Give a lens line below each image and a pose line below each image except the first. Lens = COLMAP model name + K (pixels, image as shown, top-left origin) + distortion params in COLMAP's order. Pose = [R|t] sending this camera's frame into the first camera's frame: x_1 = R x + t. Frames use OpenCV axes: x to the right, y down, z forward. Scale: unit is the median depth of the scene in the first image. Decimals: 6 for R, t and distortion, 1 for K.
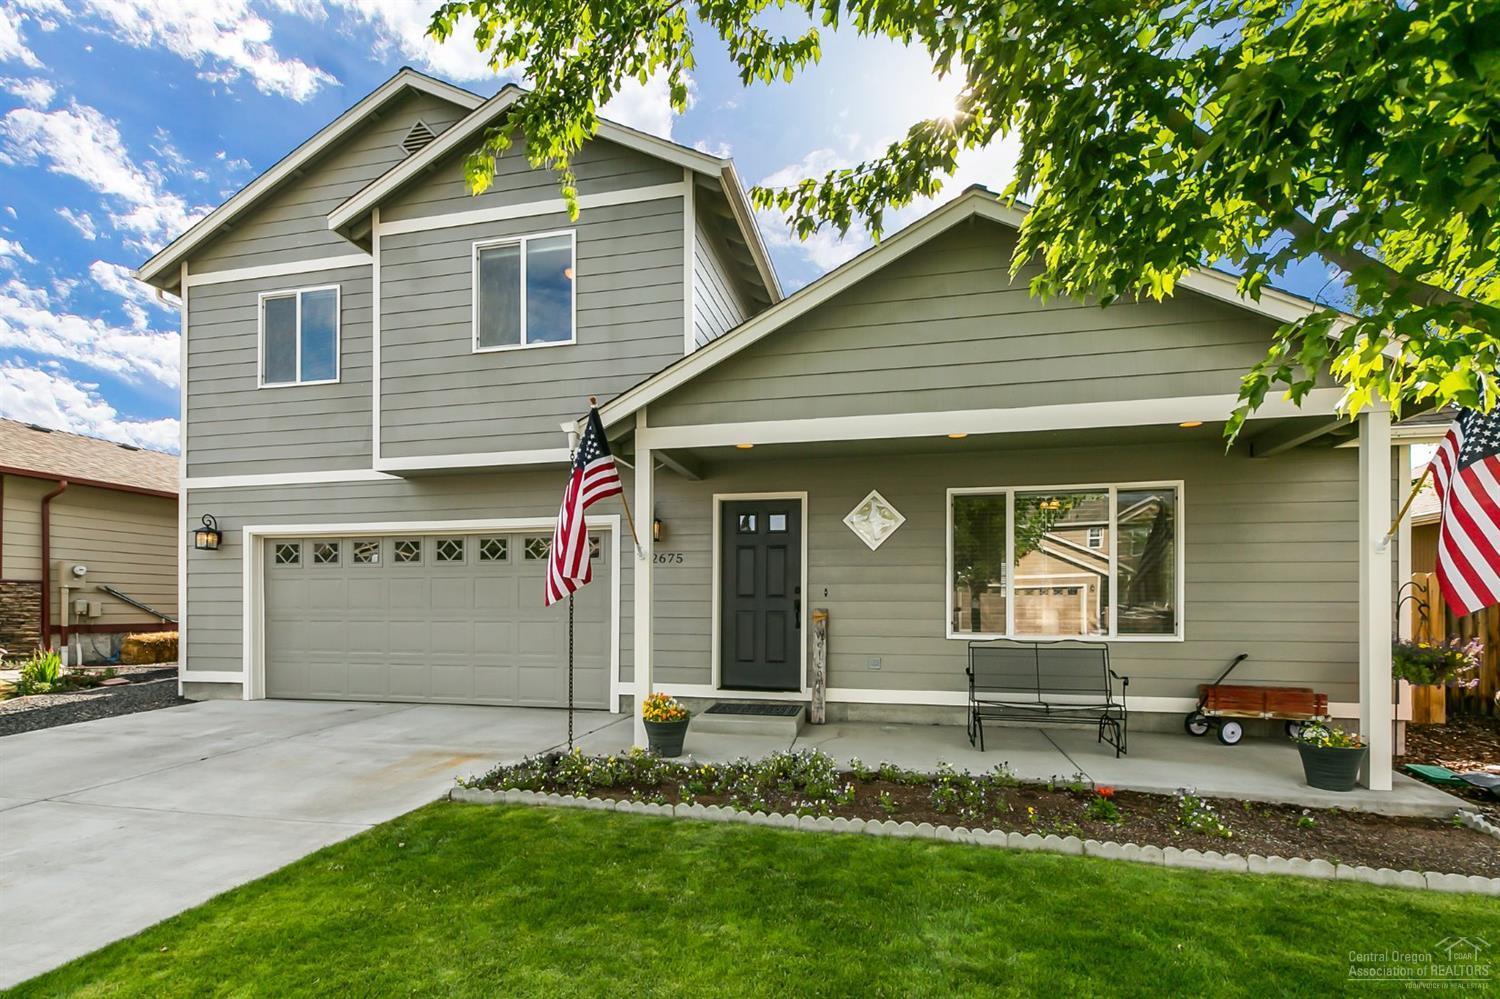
lens RADIAL K [[682.2, 0, 750.5], [0, 682.2, 608.2], [0, 0, 1]] dist [0.002290, 0.000307]
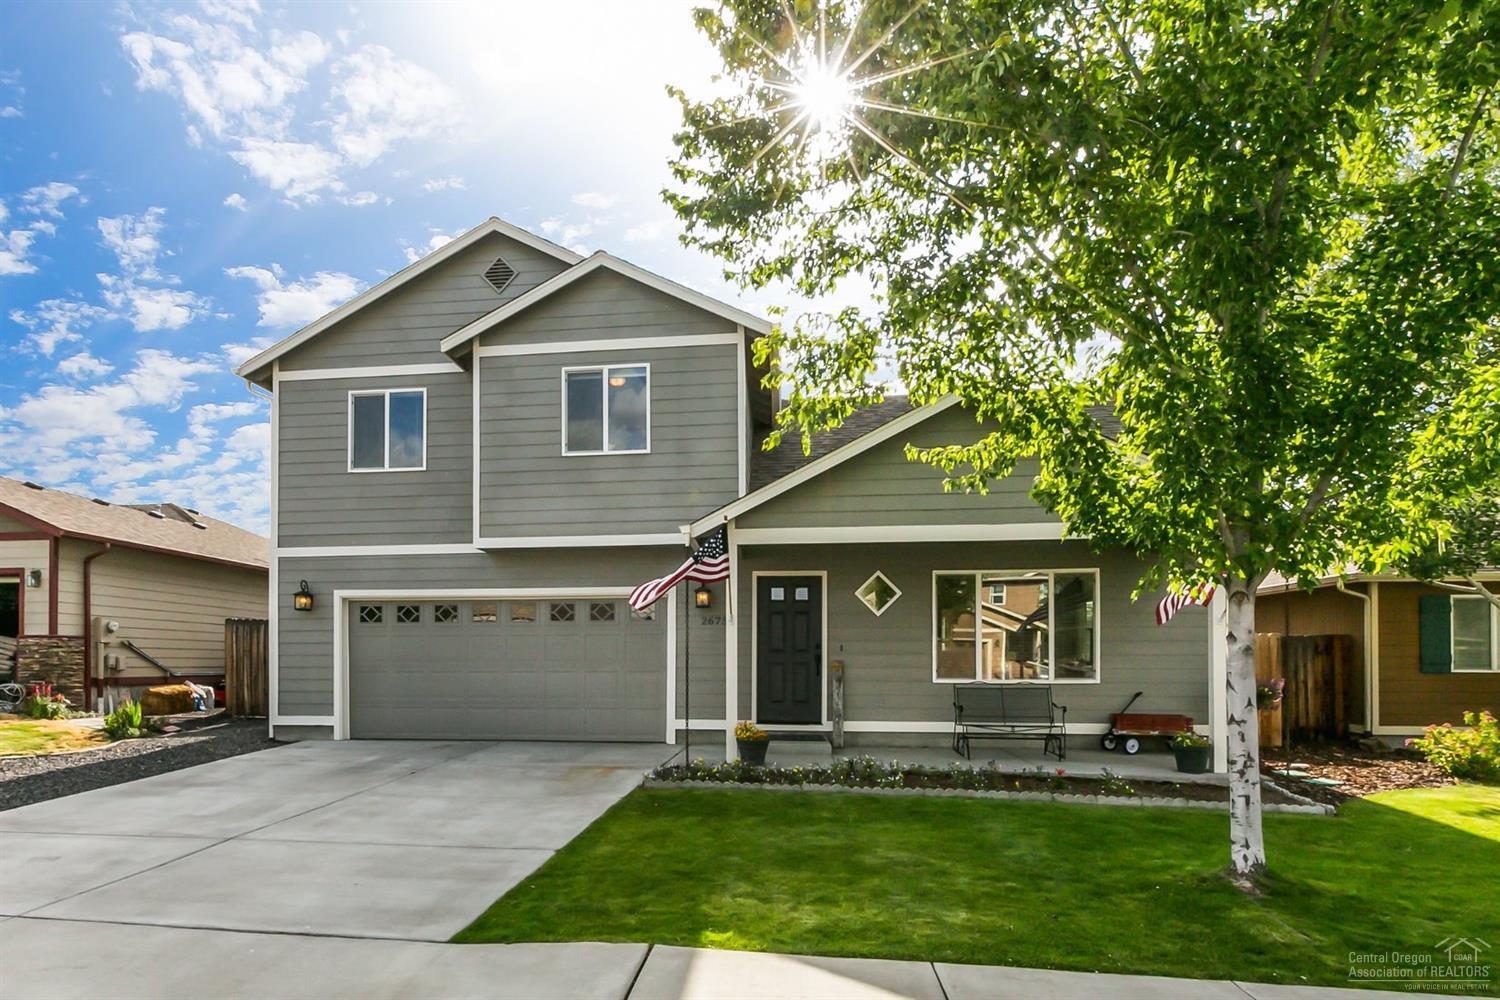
lens RADIAL K [[686.2, 0, 746.2], [0, 686.2, 658.2], [0, 0, 1]] dist [-0.001852, -0.000250]
pose [[0.994436, -0.001028, 0.105338, -0.205002], [0.001684, 0.999980, -0.006136, 0.004018], [-0.105330, 0.006279, 0.994418, -0.281929]]
